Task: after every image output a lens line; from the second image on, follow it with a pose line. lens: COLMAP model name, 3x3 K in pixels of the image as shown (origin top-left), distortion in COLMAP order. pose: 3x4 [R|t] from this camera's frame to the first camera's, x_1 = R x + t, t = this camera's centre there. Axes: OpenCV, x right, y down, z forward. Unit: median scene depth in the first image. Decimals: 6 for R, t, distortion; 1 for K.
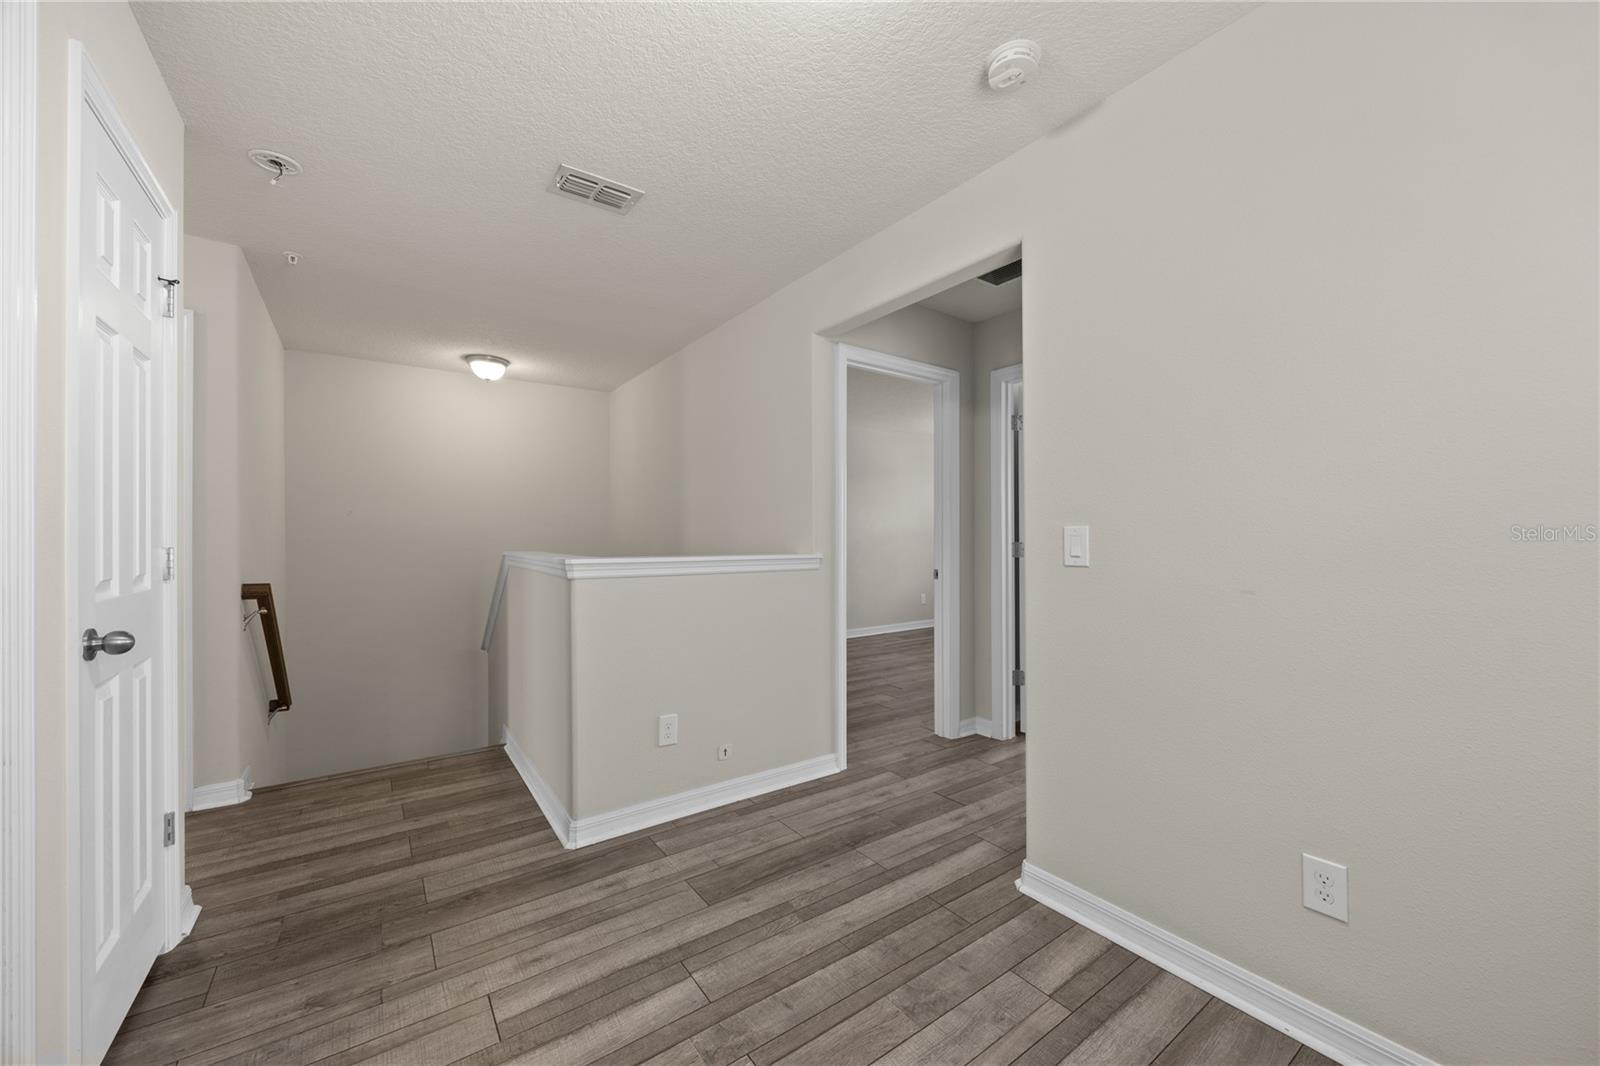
lens RADIAL K [[614.2, 0, 804.2], [0, 614.2, 539.4], [0, 0, 1]] dist [-0.004674, 0.000044]
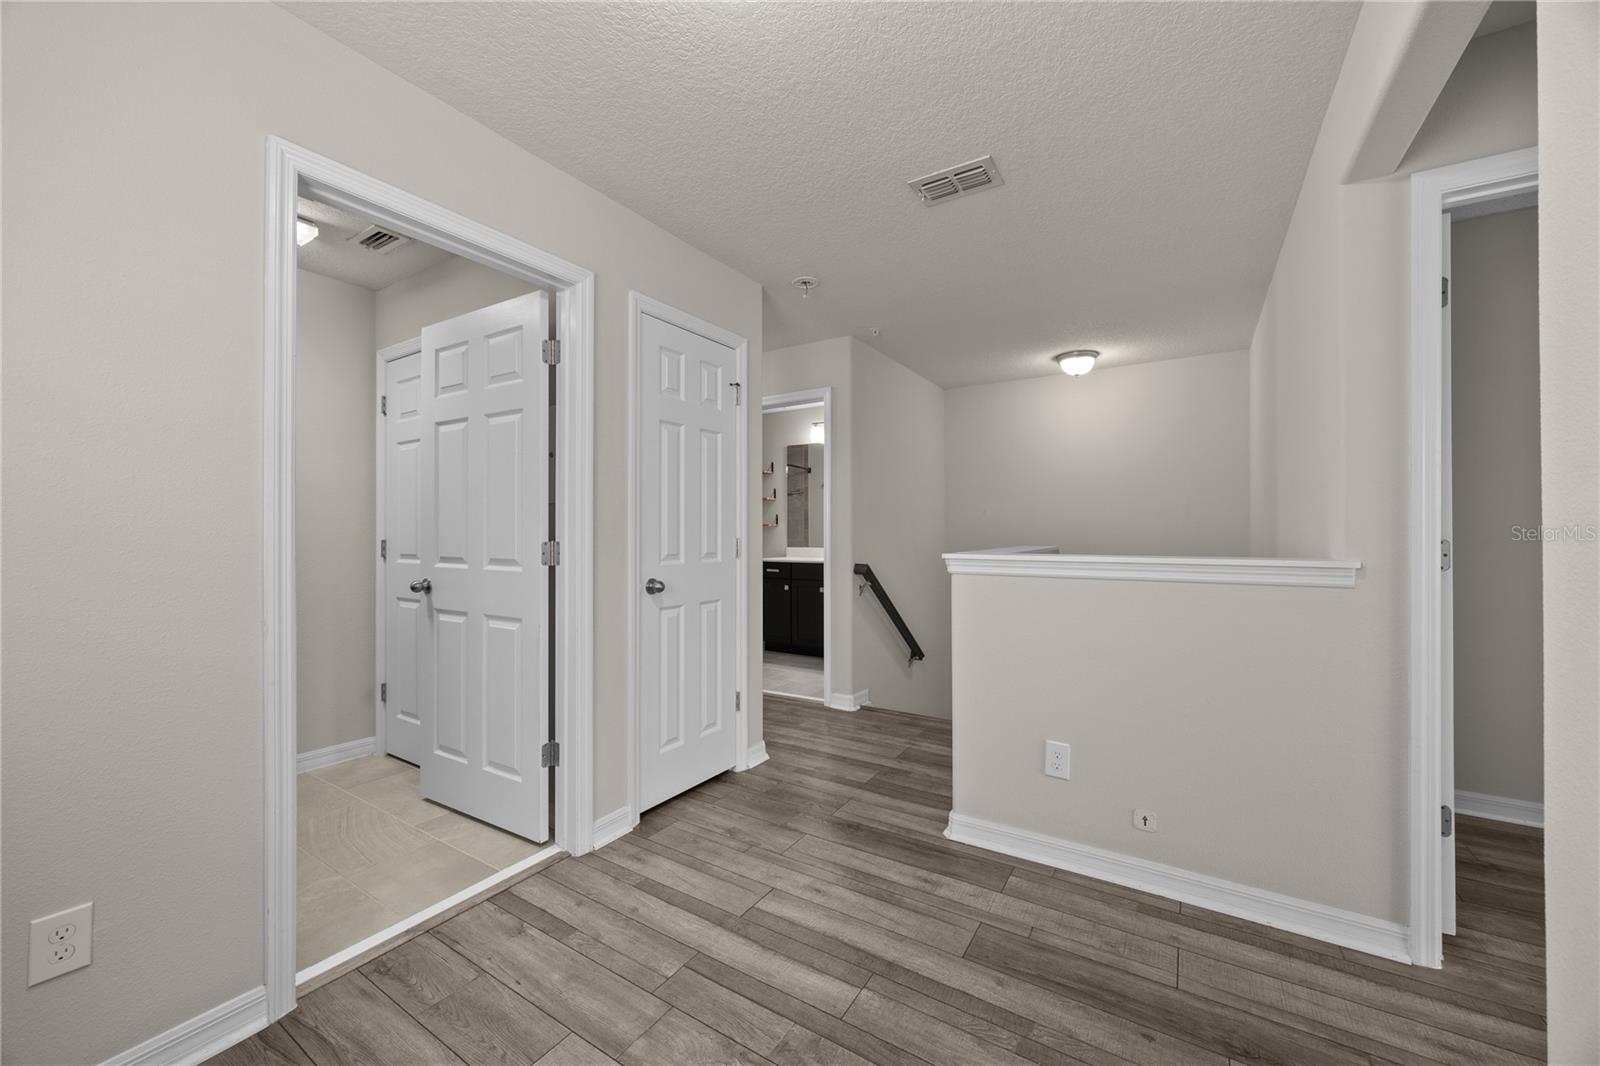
lens RADIAL K [[612.0, 0, 800.0], [0, 612.0, 533.0], [0, 0, 1]] dist [-0.004815, -0.000153]
pose [[0.363164, 0.001318, -0.931724, 0.503631], [-0.002016, 0.999998, 0.000629, -0.002311], [0.931723, 0.001650, 0.363166, 0.420441]]
